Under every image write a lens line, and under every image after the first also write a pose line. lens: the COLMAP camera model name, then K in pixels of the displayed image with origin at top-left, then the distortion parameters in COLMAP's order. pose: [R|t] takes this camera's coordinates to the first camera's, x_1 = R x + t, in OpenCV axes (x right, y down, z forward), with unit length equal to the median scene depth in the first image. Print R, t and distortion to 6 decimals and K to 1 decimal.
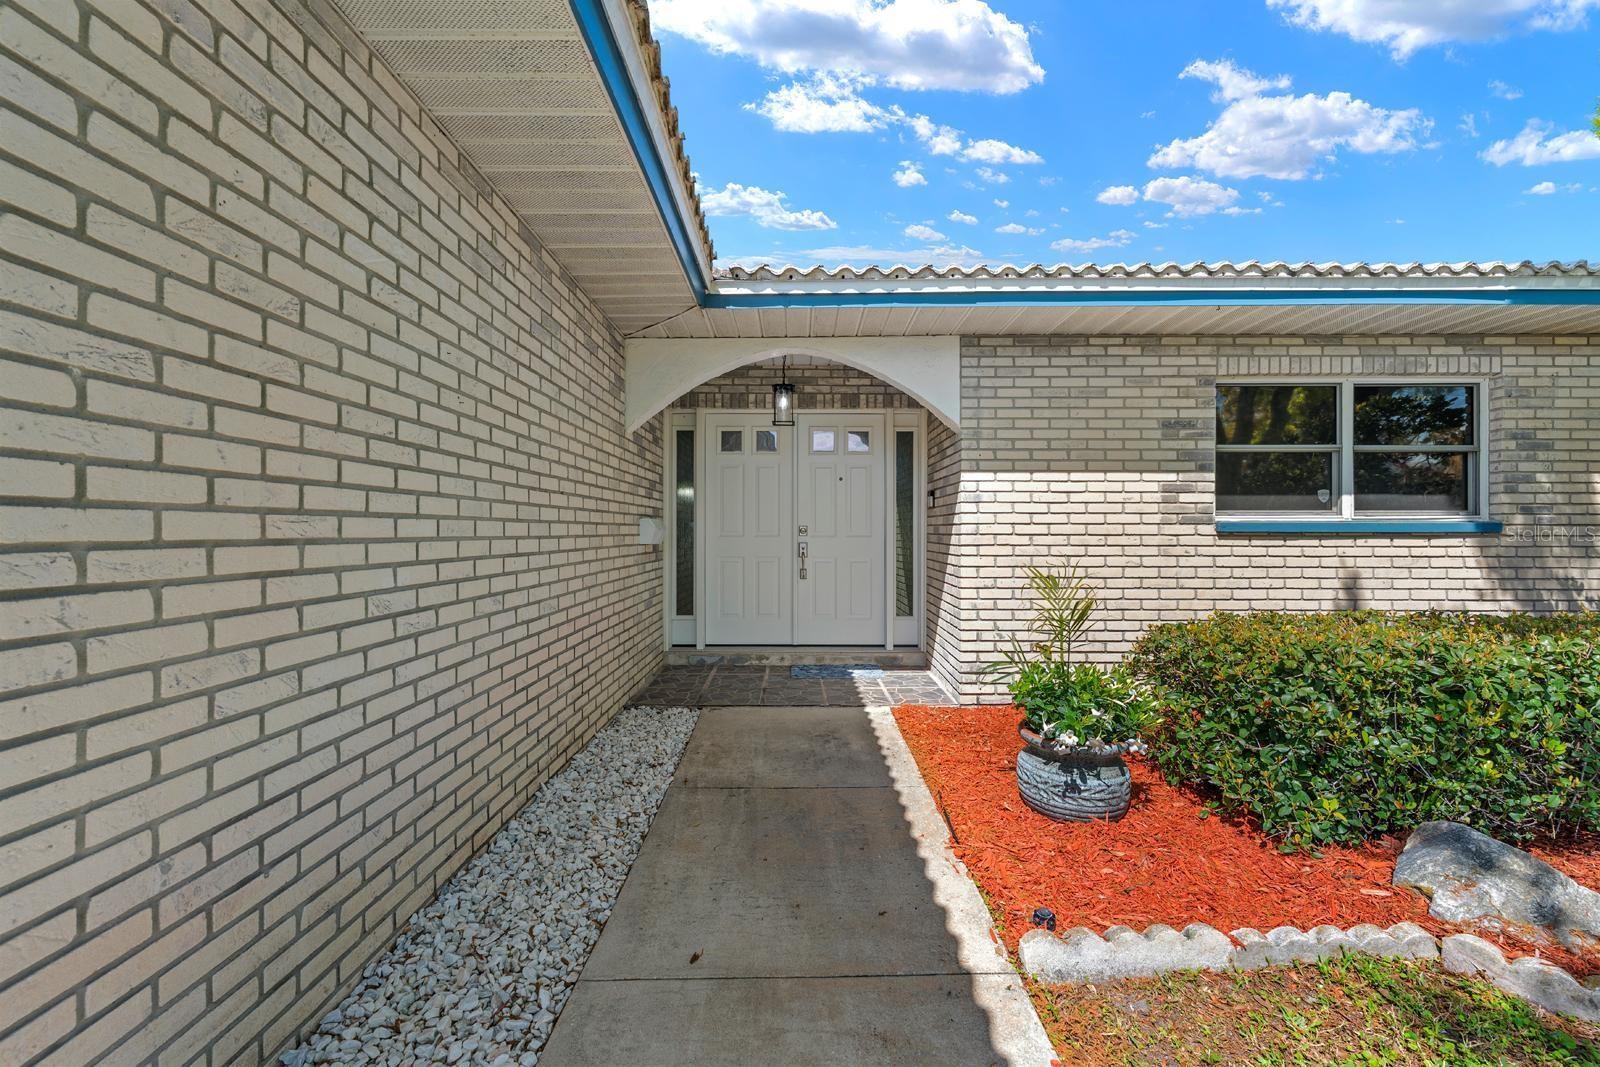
lens RADIAL K [[650.7, 0, 797.2], [0, 650.7, 532.1], [0, 0, 1]] dist [0.000770, 0.000473]
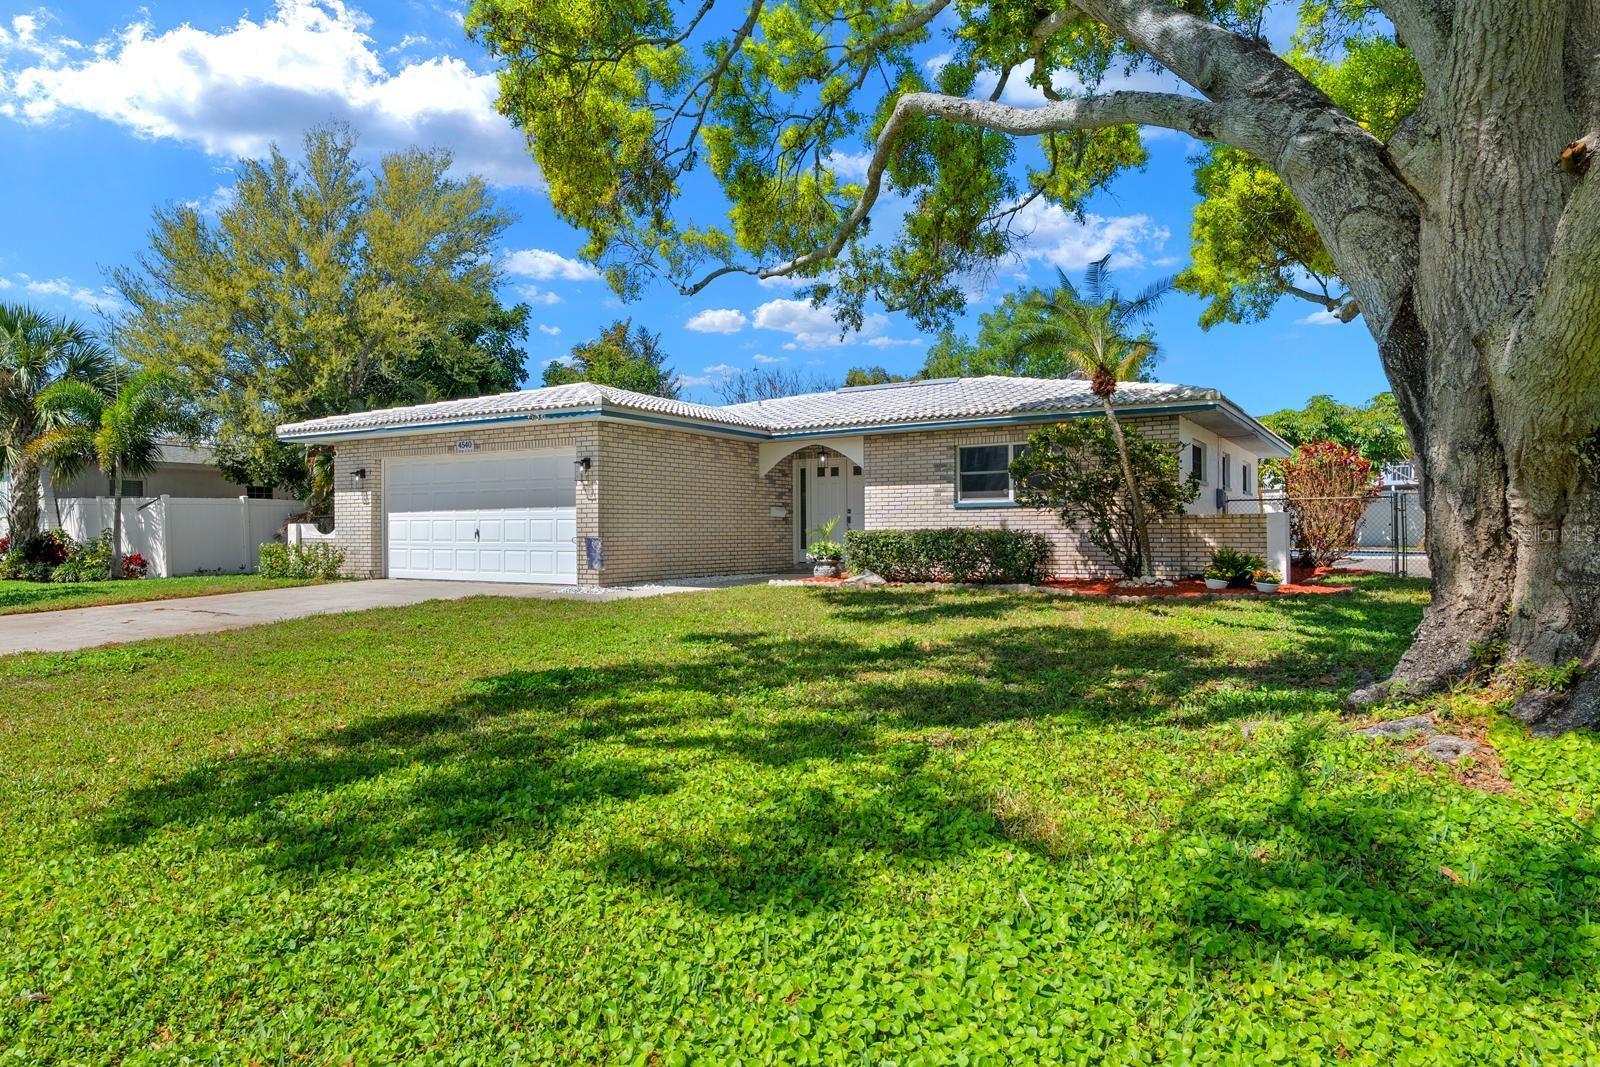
lens RADIAL K [[1008.3, 0, 796.3], [0, 1008.3, 523.3], [0, 0, 1]] dist [0.008470, -0.000929]
pose [[0.851784, -0.013254, -0.523725, 2.160322], [0.007665, 0.999888, -0.012838, 0.107826], [0.523837, 0.006920, 0.851791, -2.651821]]
